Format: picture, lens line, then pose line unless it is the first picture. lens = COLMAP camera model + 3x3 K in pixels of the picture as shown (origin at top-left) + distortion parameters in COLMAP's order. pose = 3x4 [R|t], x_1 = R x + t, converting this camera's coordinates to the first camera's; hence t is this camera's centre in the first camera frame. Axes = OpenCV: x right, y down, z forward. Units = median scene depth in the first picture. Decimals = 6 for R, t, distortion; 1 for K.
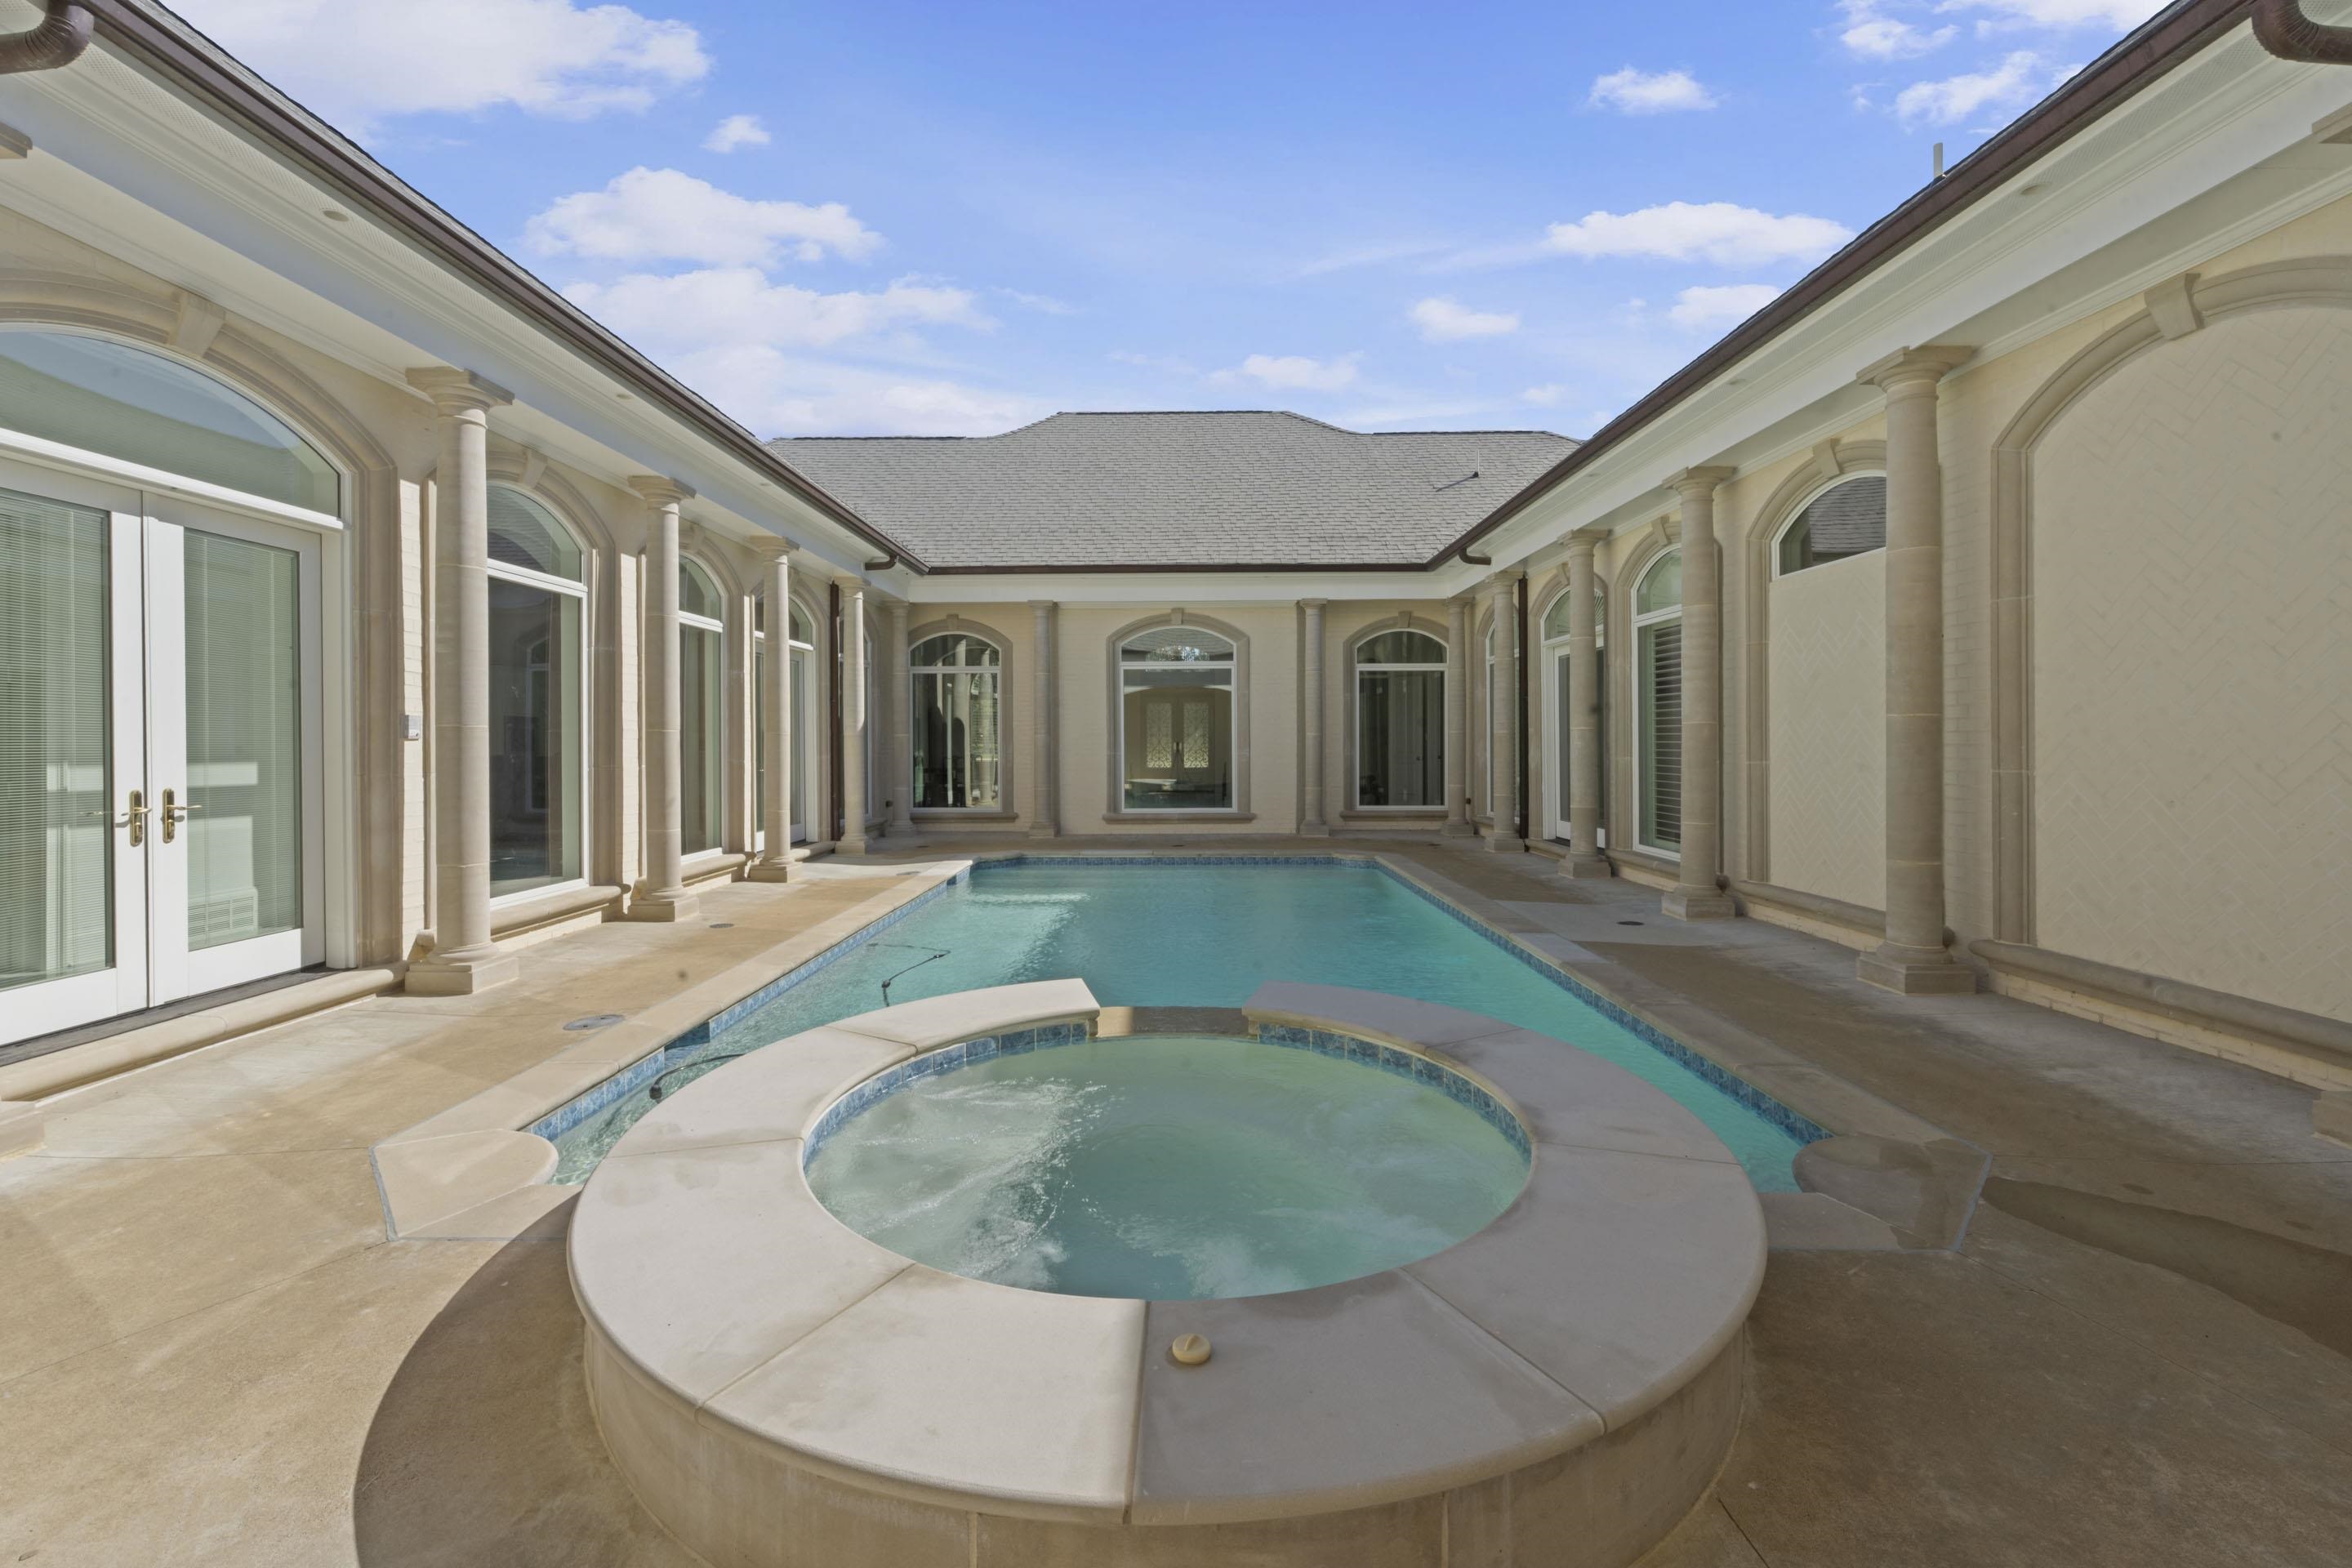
lens RADIAL K [[942.9, 0, 1178.5], [0, 942.9, 761.1], [0, 0, 1]] dist [-0.001156, -0.000362]
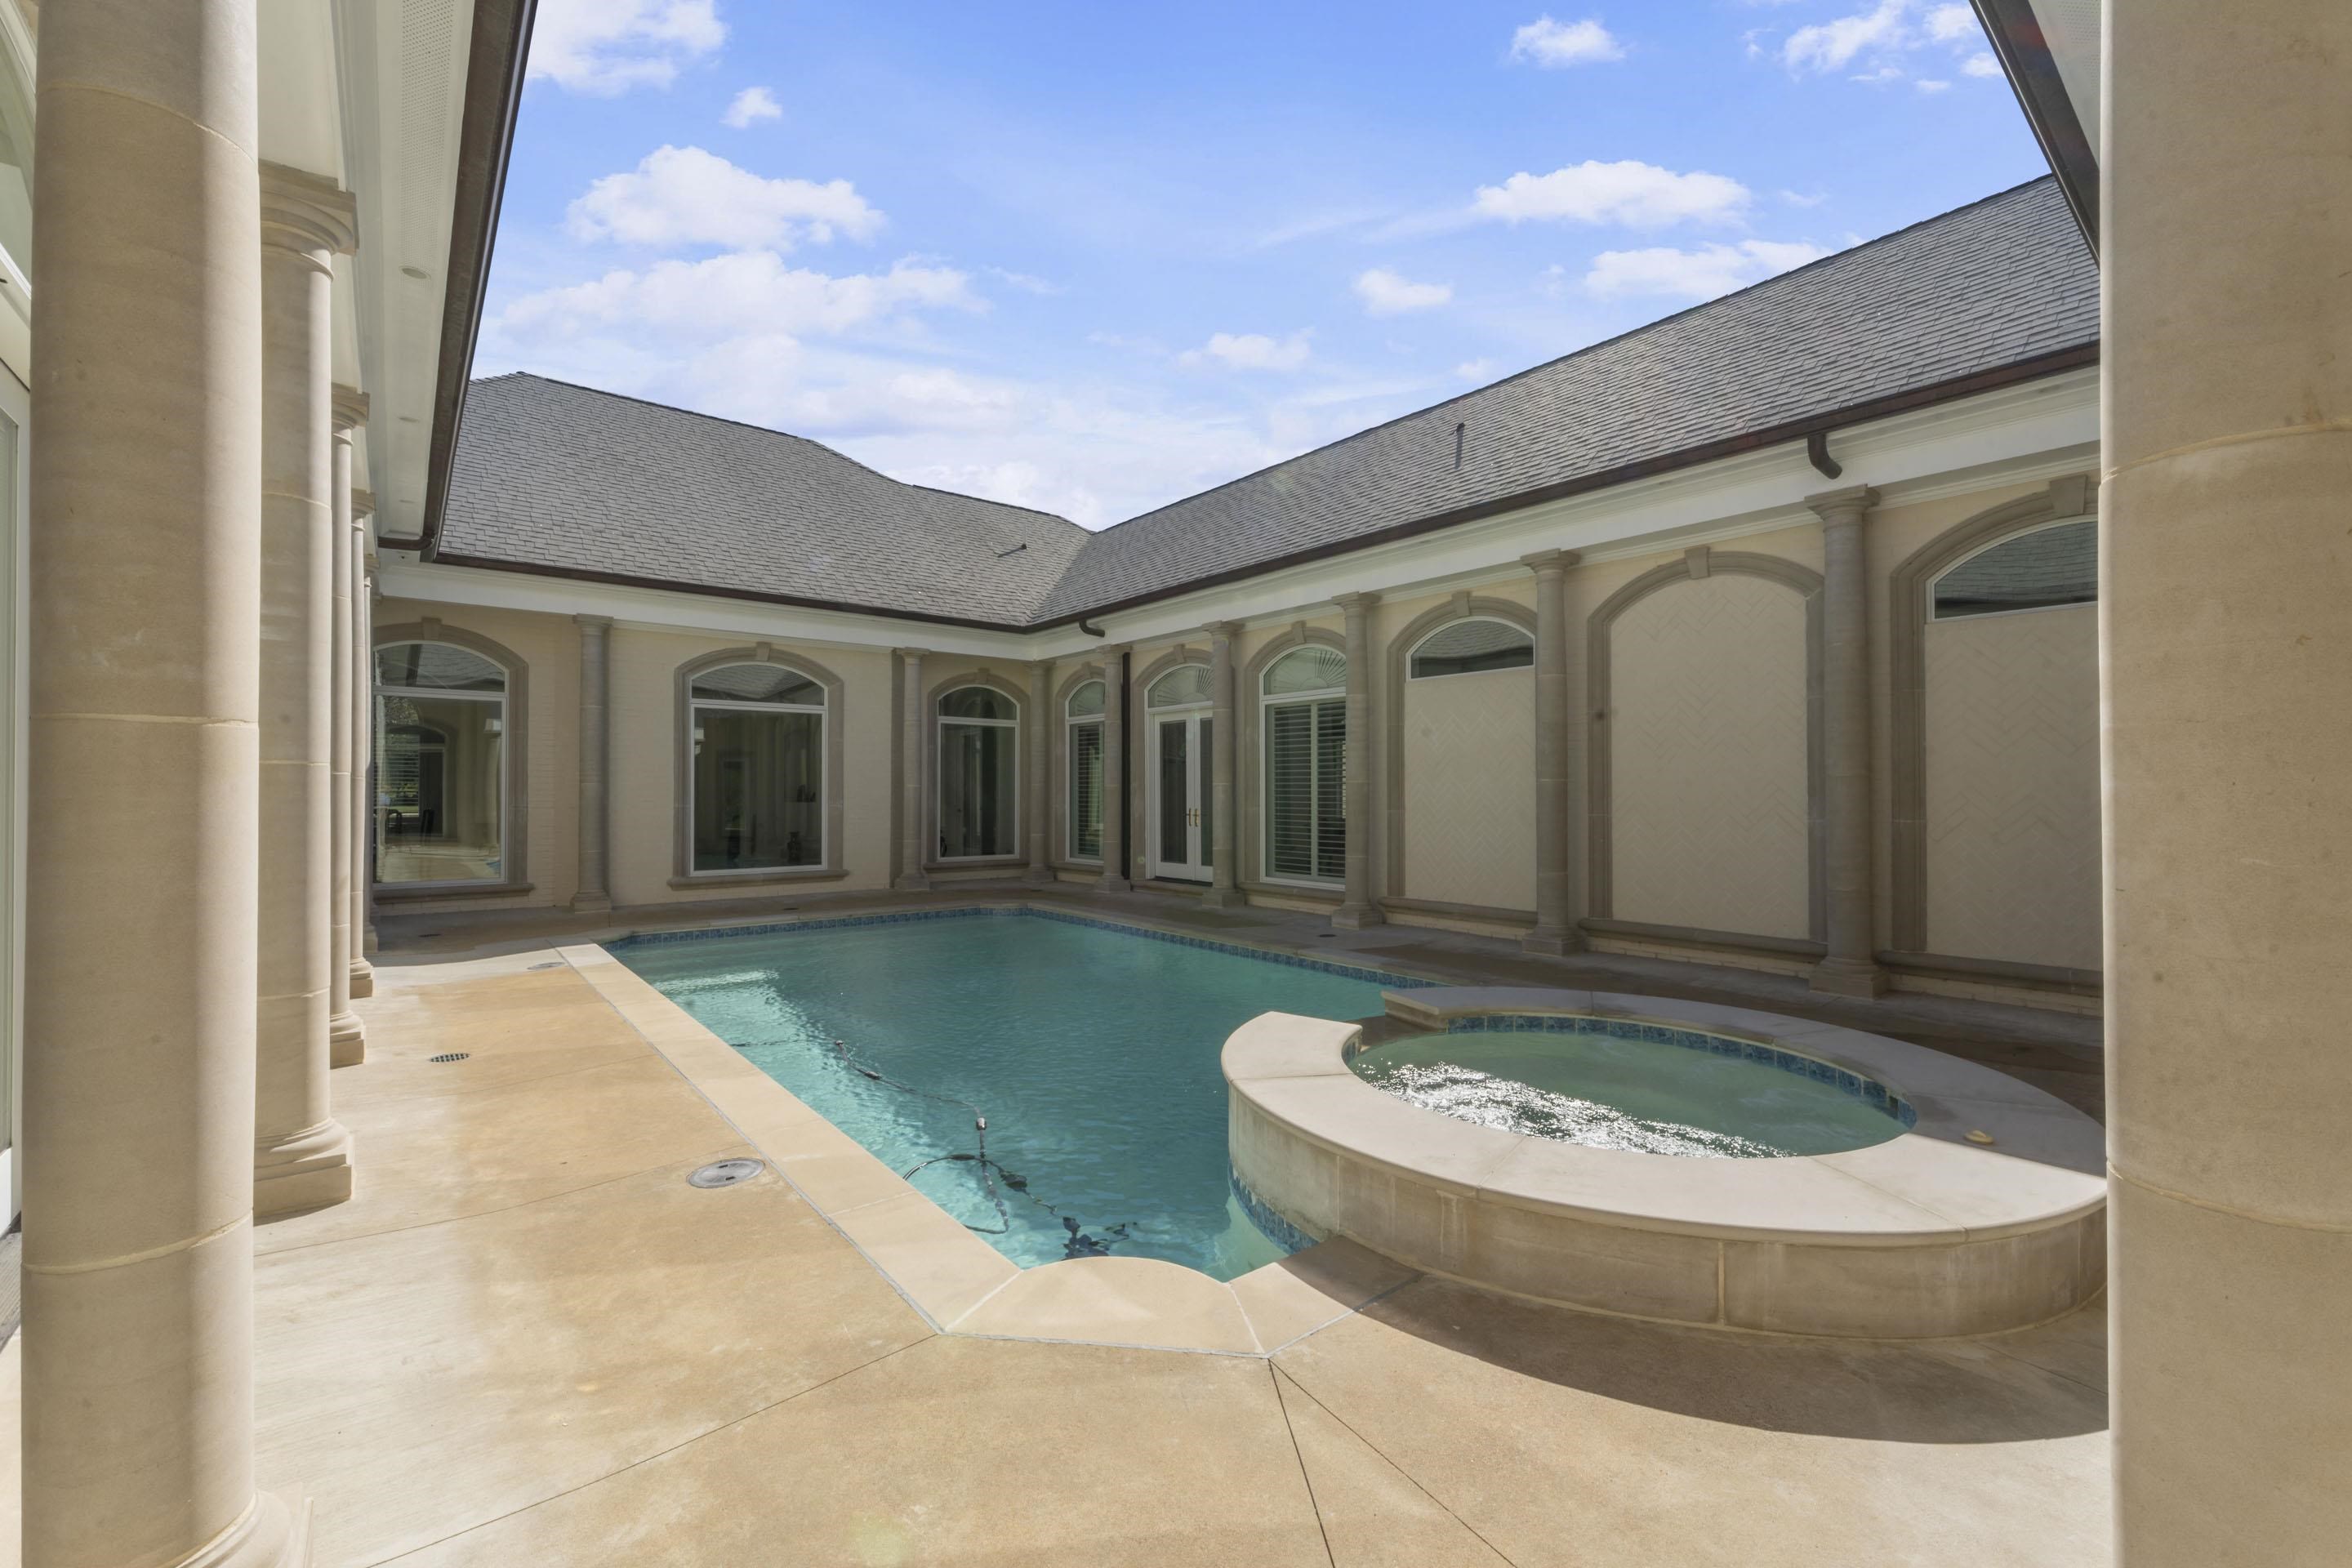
lens RADIAL K [[944.9, 0, 1177.5], [0, 944.9, 789.6], [0, 0, 1]] dist [0.015427, -0.000080]
pose [[0.775835, 0.006555, 0.630902, -0.309357], [0.008453, 0.999748, -0.020783, -0.002119], [-0.630879, 0.021457, 0.775584, 0.071928]]
